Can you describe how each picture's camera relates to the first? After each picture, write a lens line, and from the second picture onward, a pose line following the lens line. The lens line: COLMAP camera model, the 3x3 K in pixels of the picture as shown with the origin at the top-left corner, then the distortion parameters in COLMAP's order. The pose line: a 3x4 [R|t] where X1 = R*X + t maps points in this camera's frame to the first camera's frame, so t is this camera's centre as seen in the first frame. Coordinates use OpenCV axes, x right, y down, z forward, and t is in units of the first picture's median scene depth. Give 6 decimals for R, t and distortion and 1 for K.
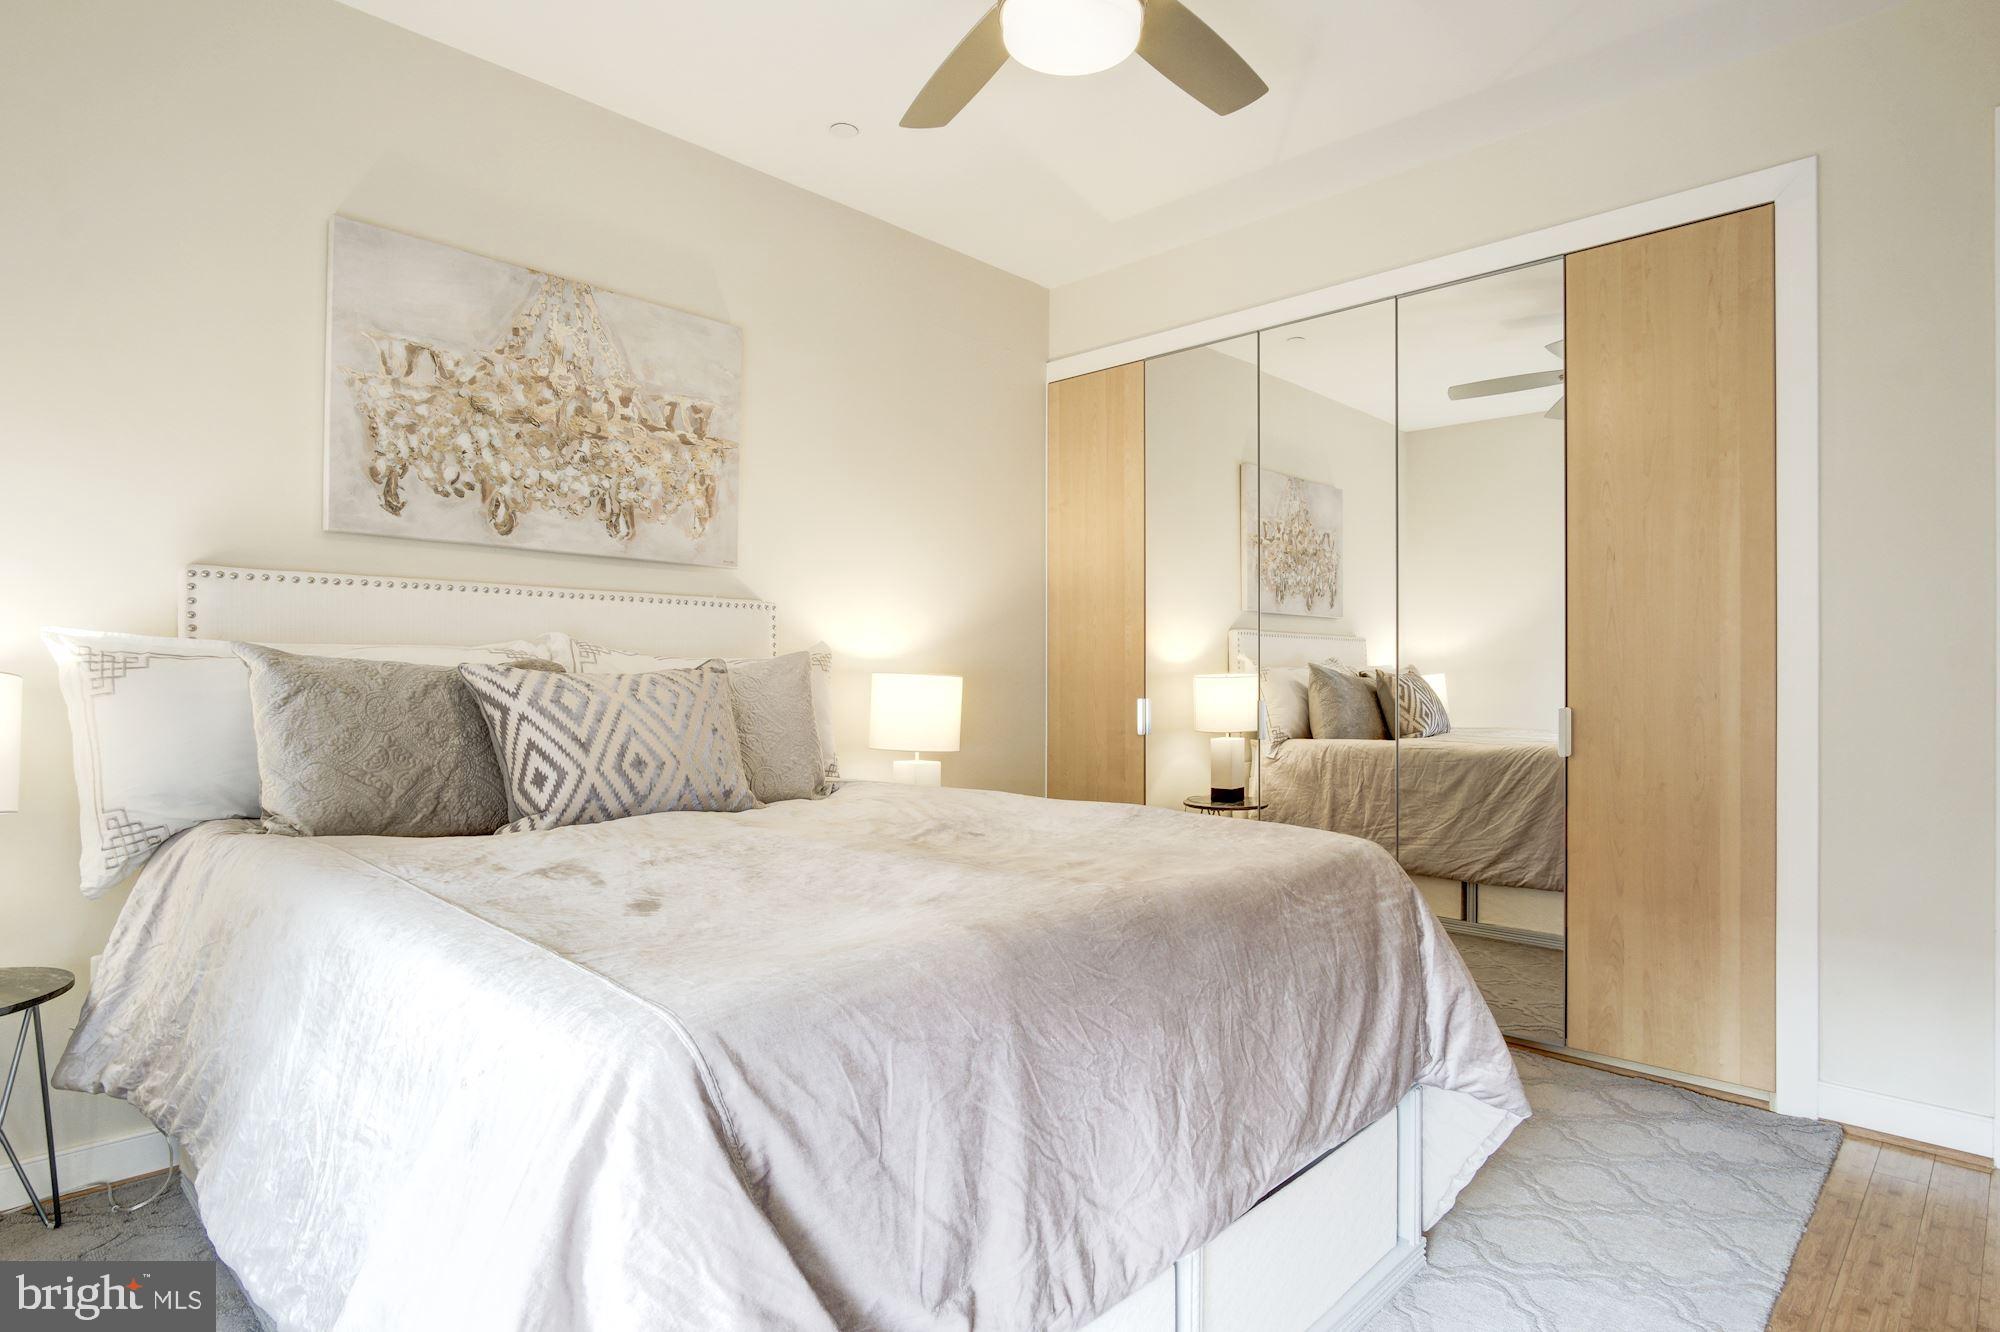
lens RADIAL K [[1077.6, 0, 989.8], [0, 1077.6, 669.0], [0, 0, 1]] dist [-0.011145, 0.000770]
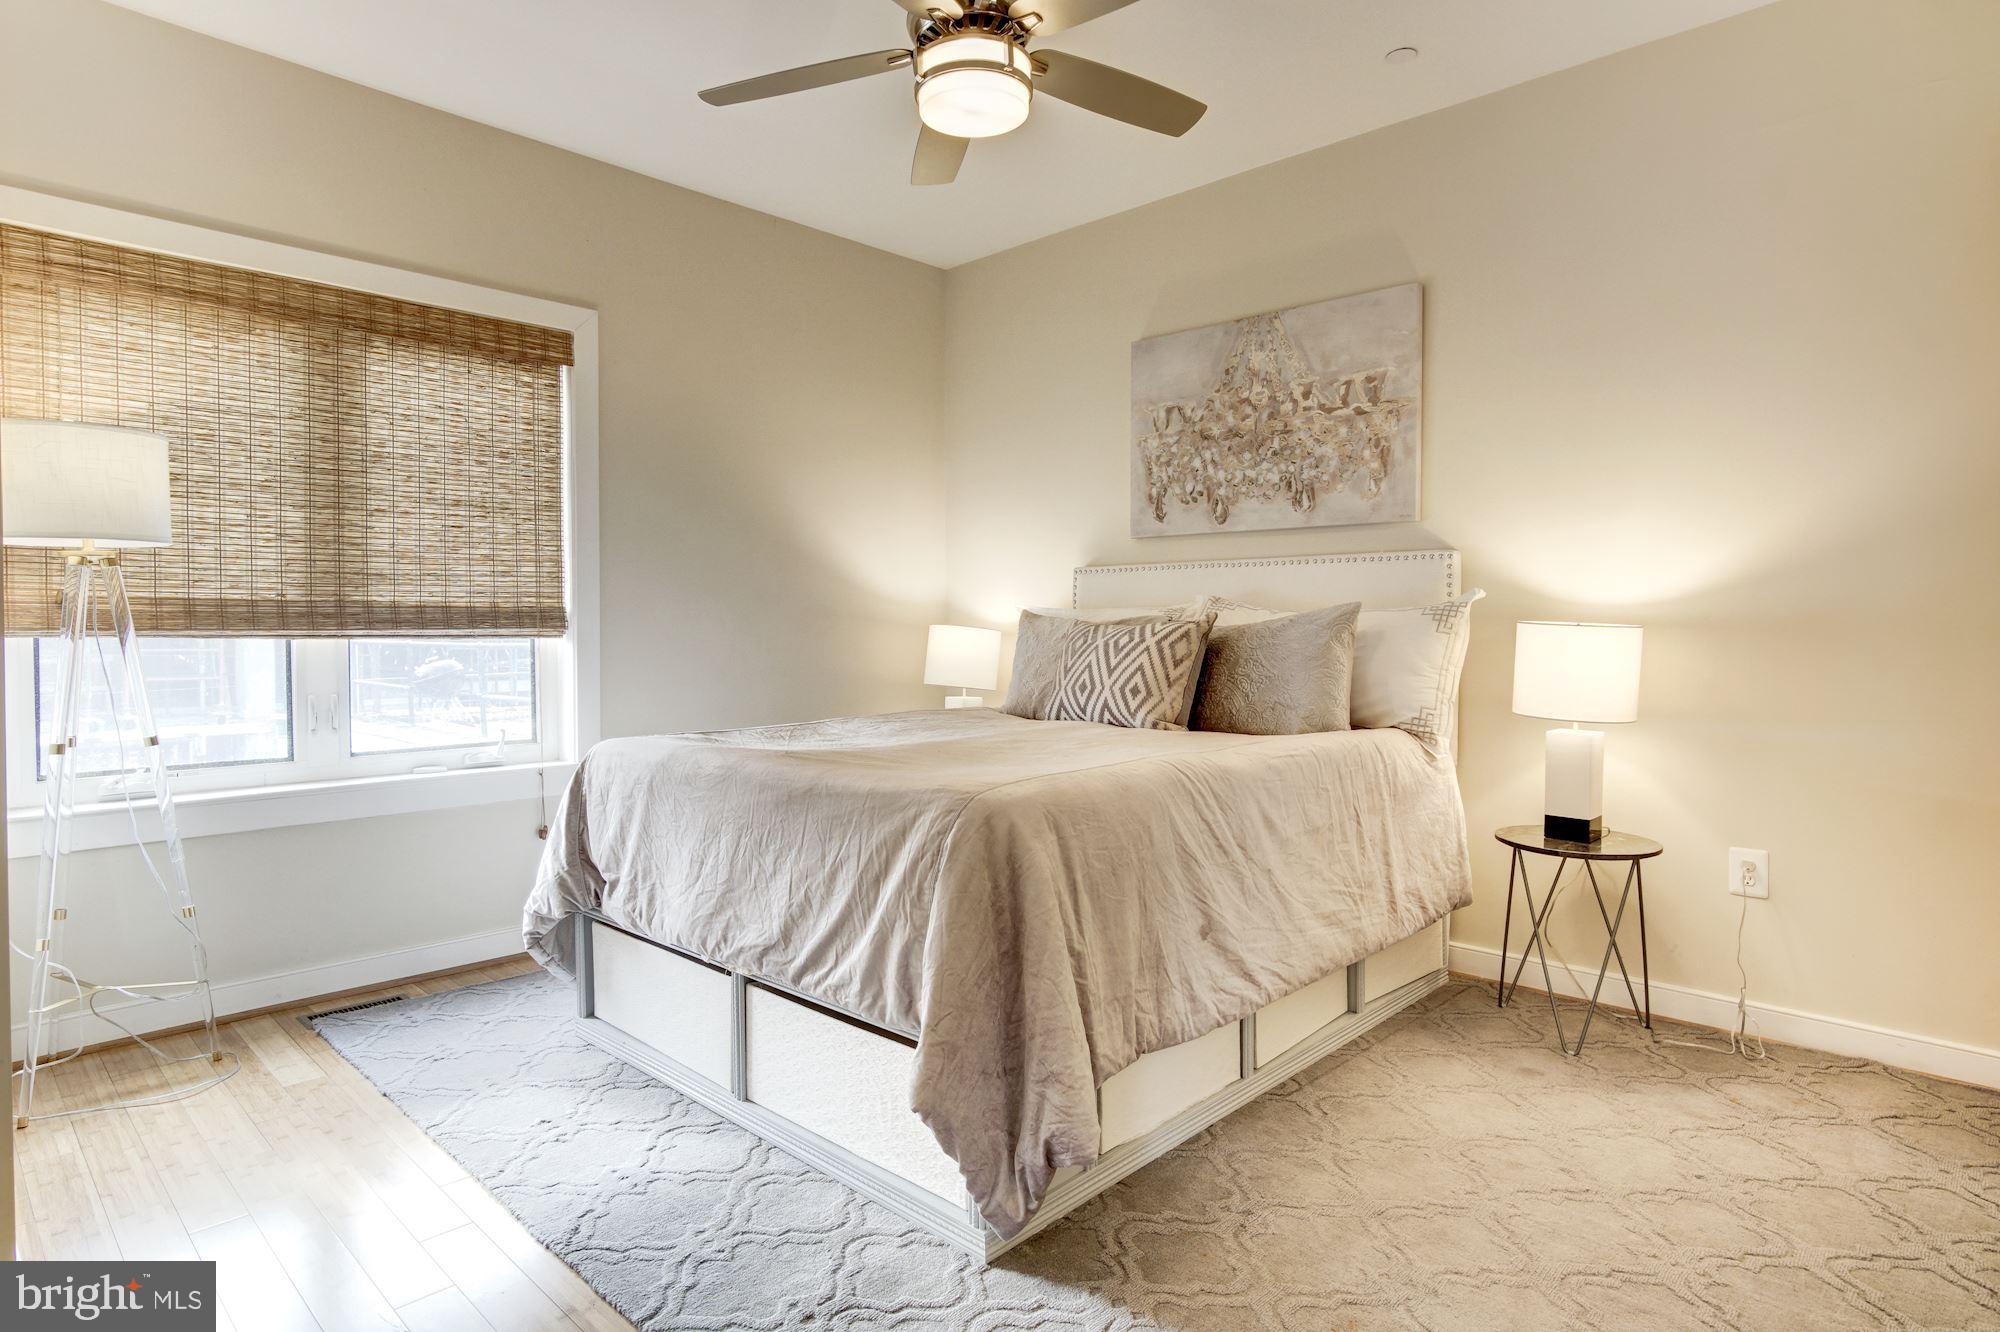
lens RADIAL K [[1043.8, 0, 1007.2], [0, 1043.8, 629.1], [0, 0, 1]] dist [-0.003554, -0.000132]
pose [[0.017347, 0.006234, -0.999830, 0.838641], [0.012582, 0.999900, 0.006453, -0.002705], [0.999770, -0.012692, 0.017266, 0.673951]]
